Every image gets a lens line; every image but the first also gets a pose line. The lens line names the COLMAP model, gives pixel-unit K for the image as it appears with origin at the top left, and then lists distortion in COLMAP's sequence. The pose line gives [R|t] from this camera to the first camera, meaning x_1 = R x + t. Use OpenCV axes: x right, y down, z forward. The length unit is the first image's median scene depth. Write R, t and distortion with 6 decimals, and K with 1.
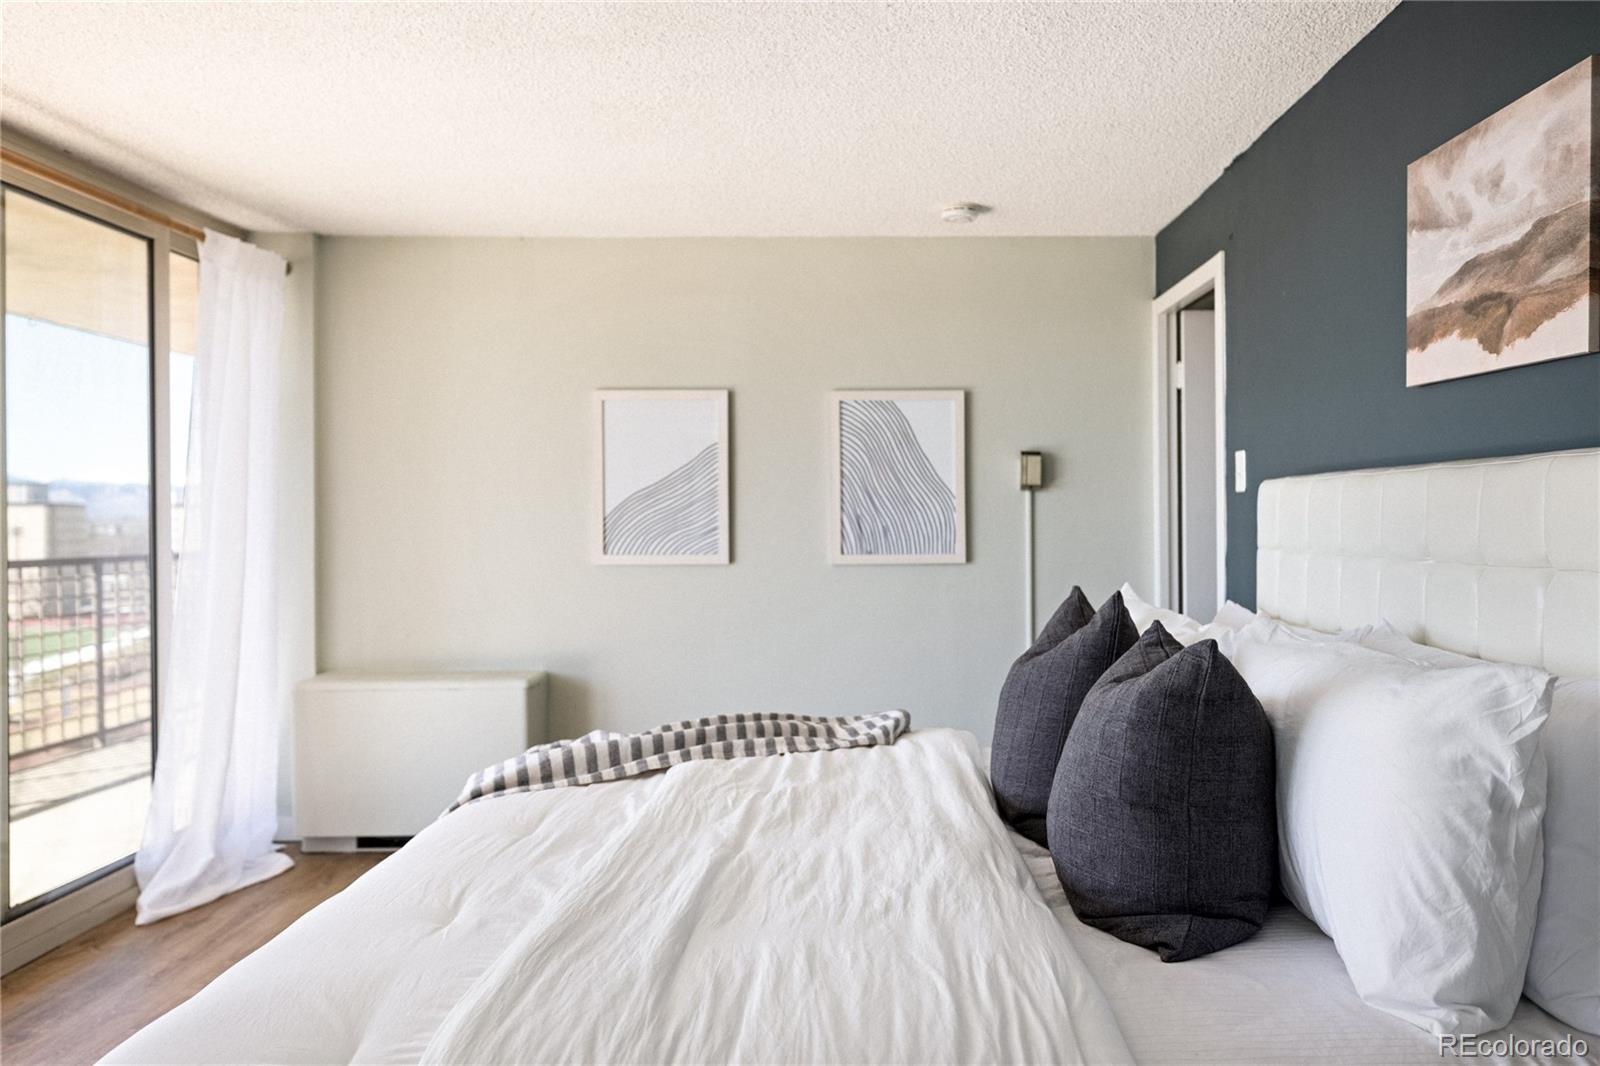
lens RADIAL K [[1183.8, 0, 840.5], [0, 1183.8, 517.1], [0, 0, 1]] dist [0.007137, 0.002074]
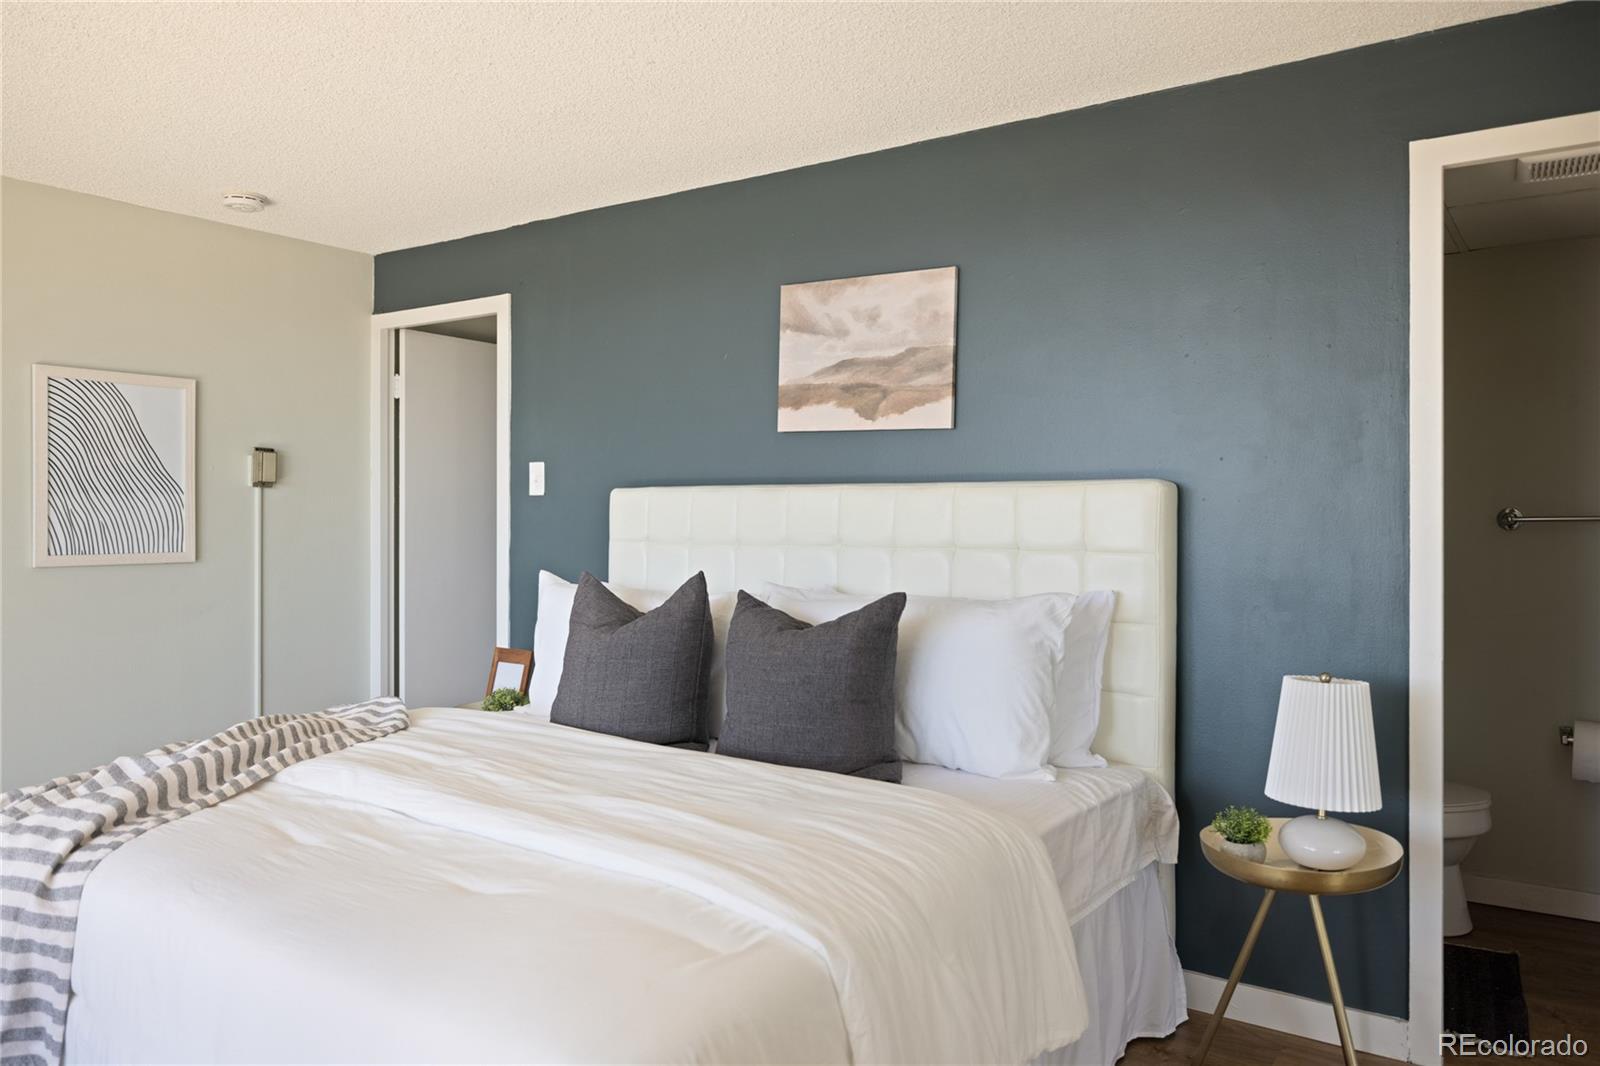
lens RADIAL K [[1183.8, 0, 796.0], [0, 1183.8, 517.7], [0, 0, 1]] dist [0.007137, 0.002074]
pose [[0.576454, 0.006642, 0.817103, -0.800873], [-0.008498, 0.999962, -0.002133, 0.002907], [-0.817086, -0.005714, 0.576488, 0.120274]]
